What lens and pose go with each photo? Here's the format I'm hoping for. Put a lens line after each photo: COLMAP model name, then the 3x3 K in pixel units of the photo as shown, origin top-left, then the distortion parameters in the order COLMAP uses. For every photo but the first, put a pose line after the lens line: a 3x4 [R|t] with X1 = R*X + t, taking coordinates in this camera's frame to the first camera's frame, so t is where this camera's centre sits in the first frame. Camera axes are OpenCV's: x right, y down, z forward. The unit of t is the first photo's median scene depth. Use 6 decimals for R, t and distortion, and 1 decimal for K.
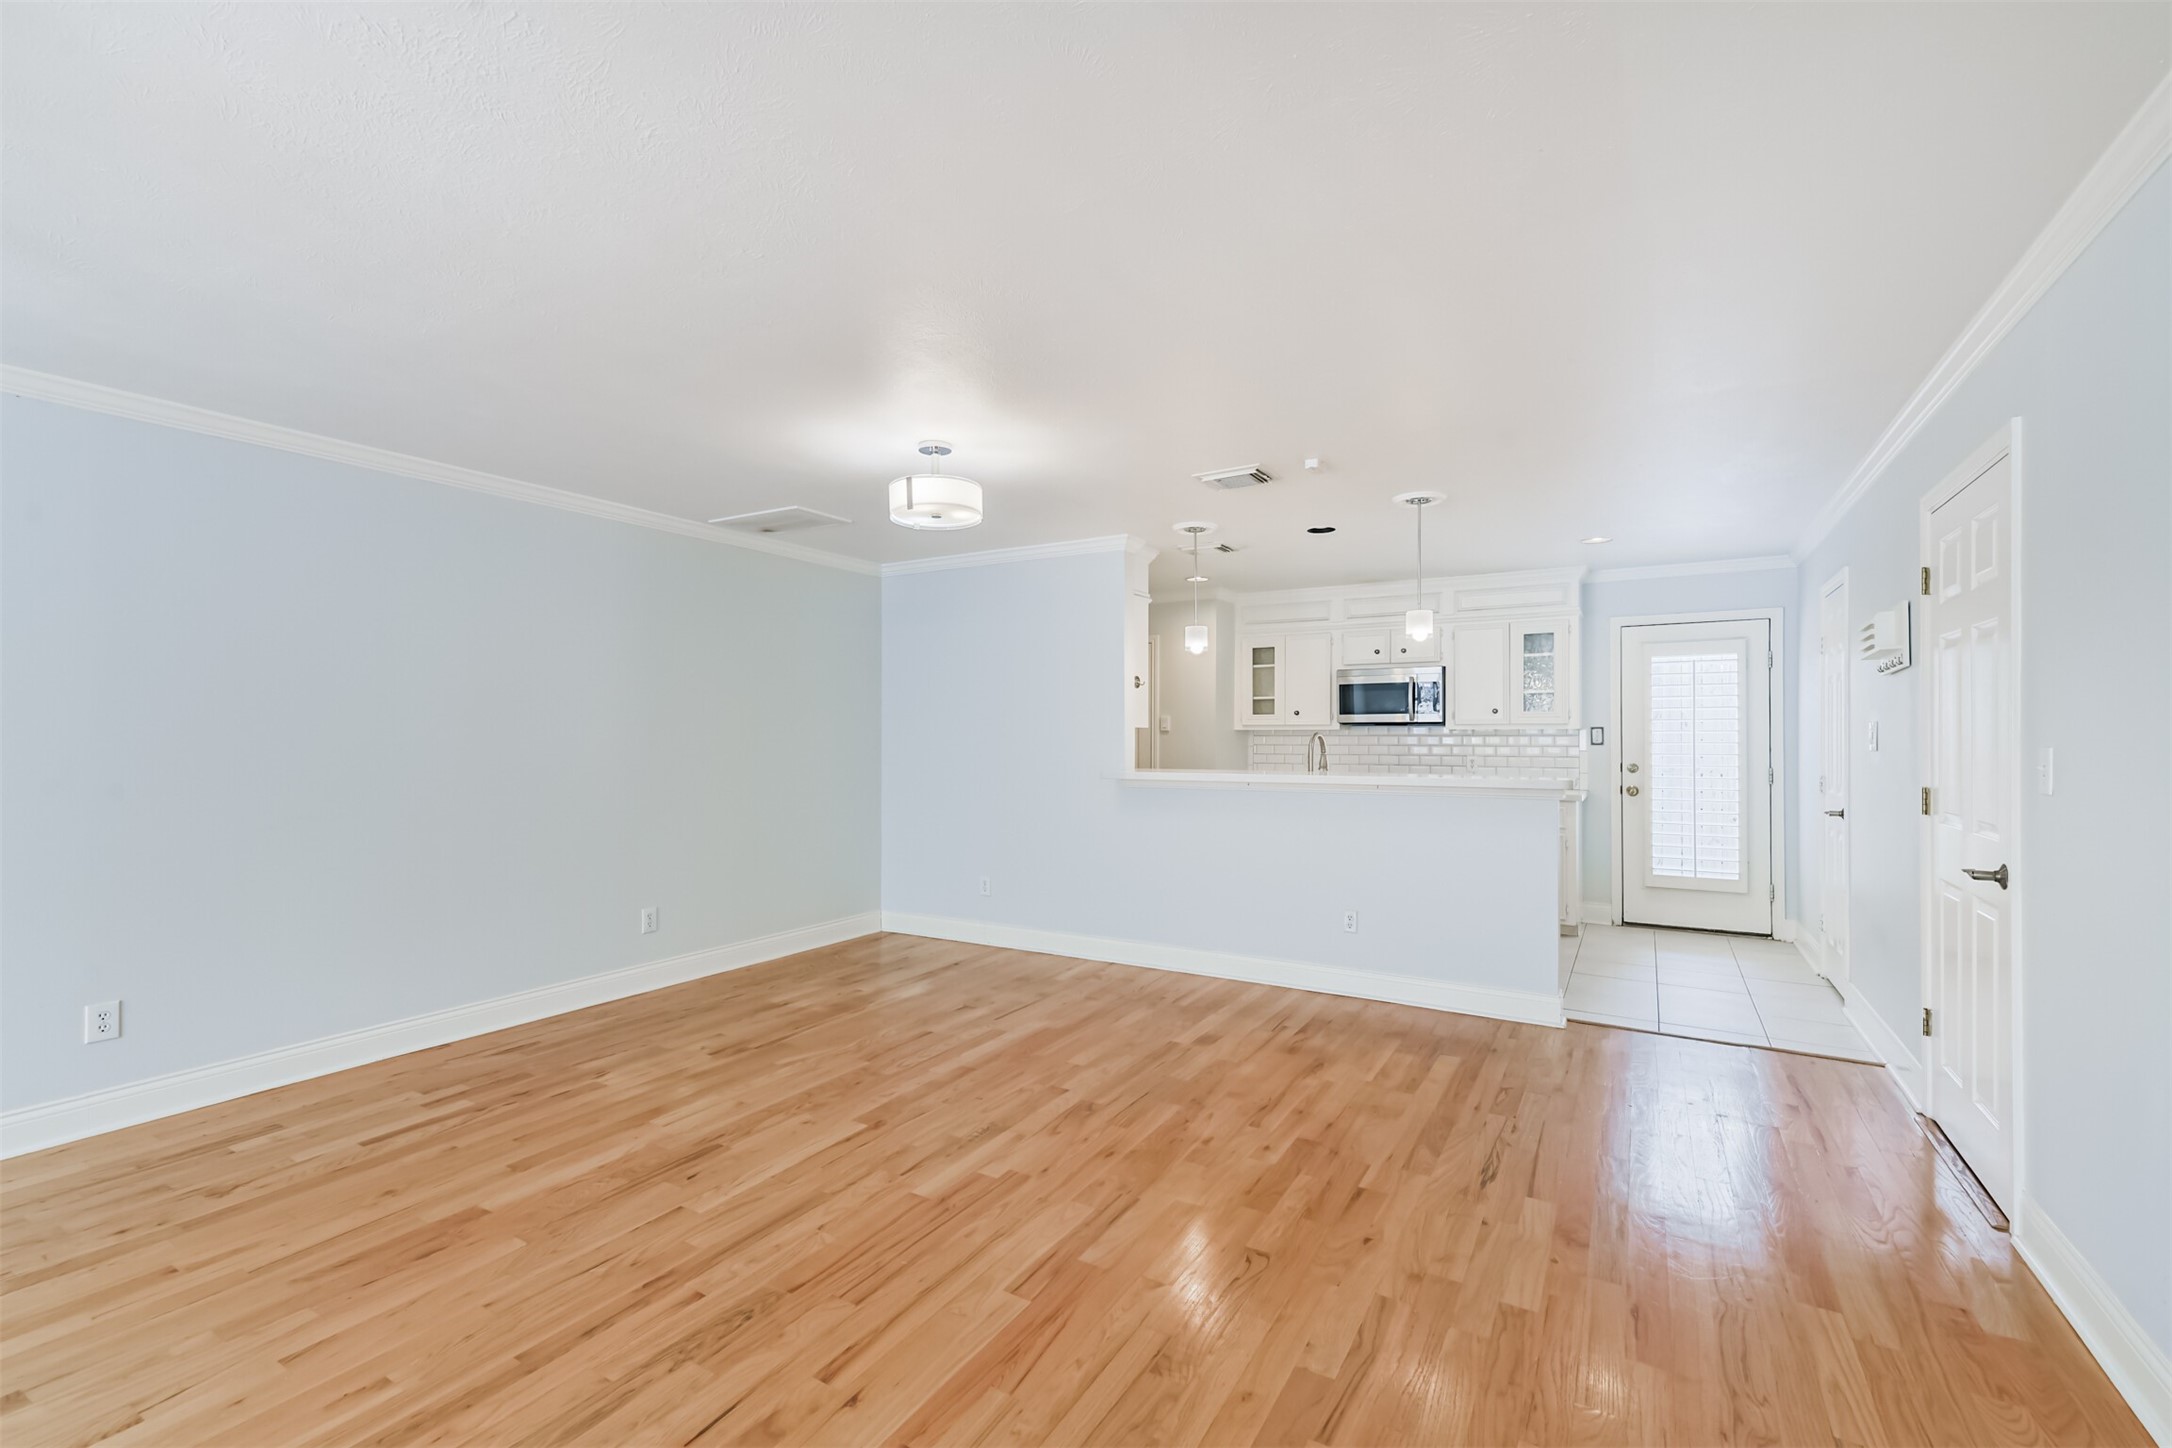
lens RADIAL K [[920.8, 0, 1090.4], [0, 920.8, 731.7], [0, 0, 1]] dist [0.021499, -0.007830]
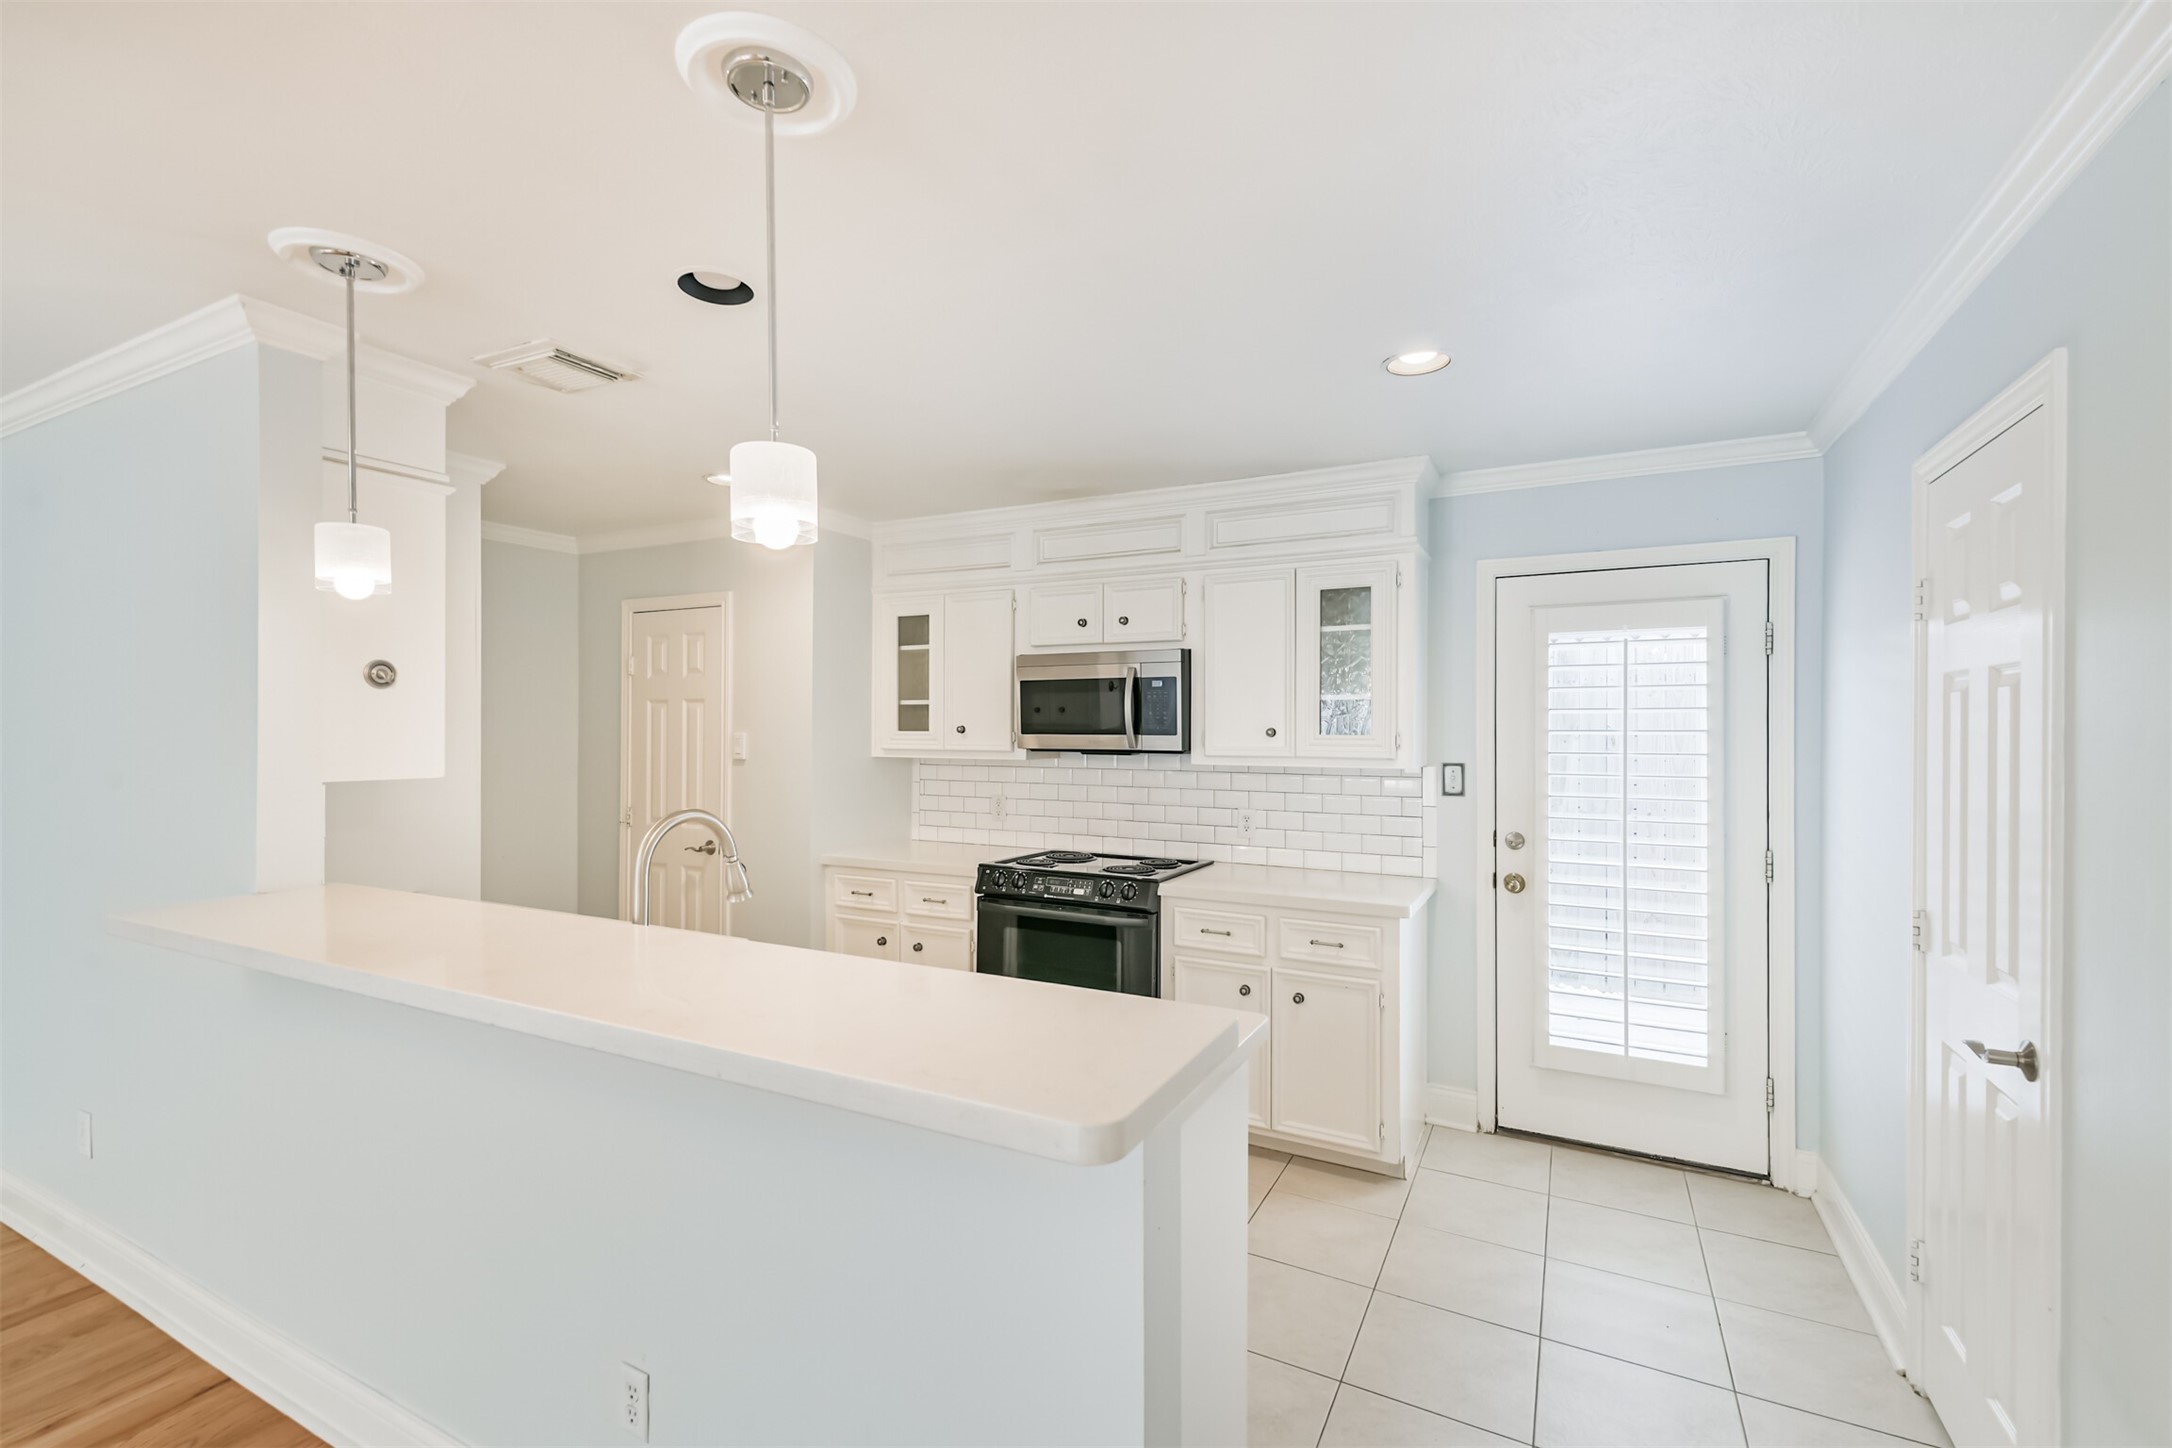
lens RADIAL K [[920.8, 0, 1090.4], [0, 920.8, 731.7], [0, 0, 1]] dist [0.021499, -0.007830]
pose [[0.998395, 0.003075, 0.056559, 0.367306], [-0.003549, 0.999959, 0.008277, -0.032717], [-0.056531, -0.008465, 0.998365, 0.569564]]
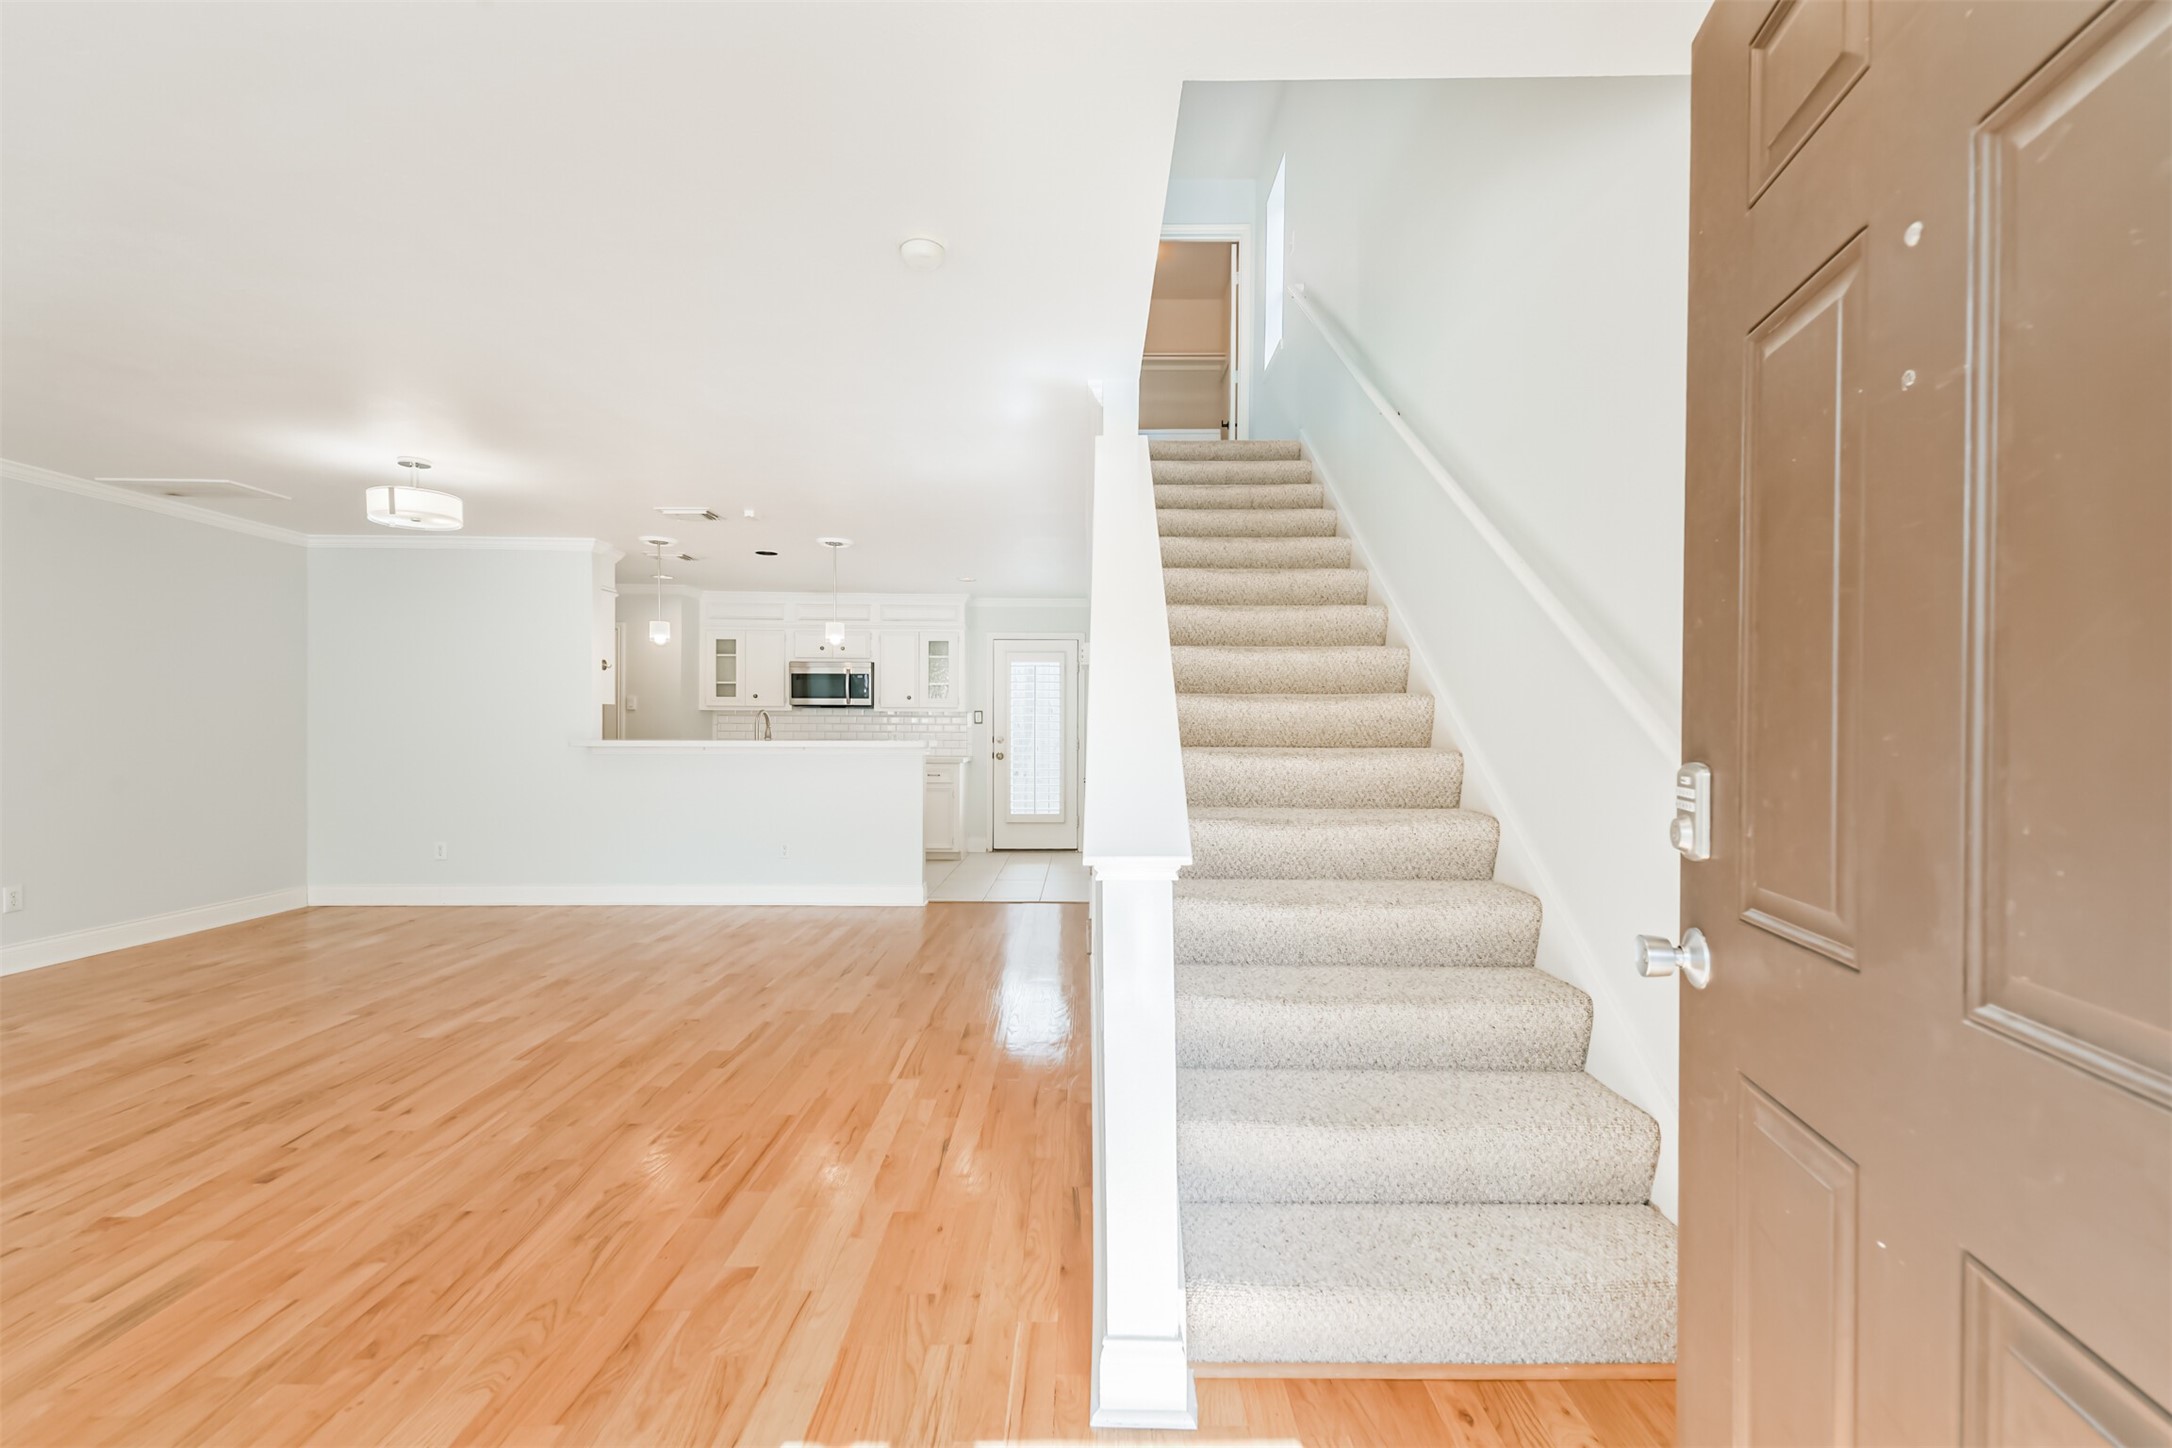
lens RADIAL K [[920.8, 0, 1090.4], [0, 920.8, 731.7], [0, 0, 1]] dist [0.021499, -0.007830]
pose [[0.856944, 0.002795, 0.515402, -0.026253], [-0.008939, 0.999915, 0.009440, 0.014330], [-0.515332, -0.012697, 0.856897, -0.329943]]
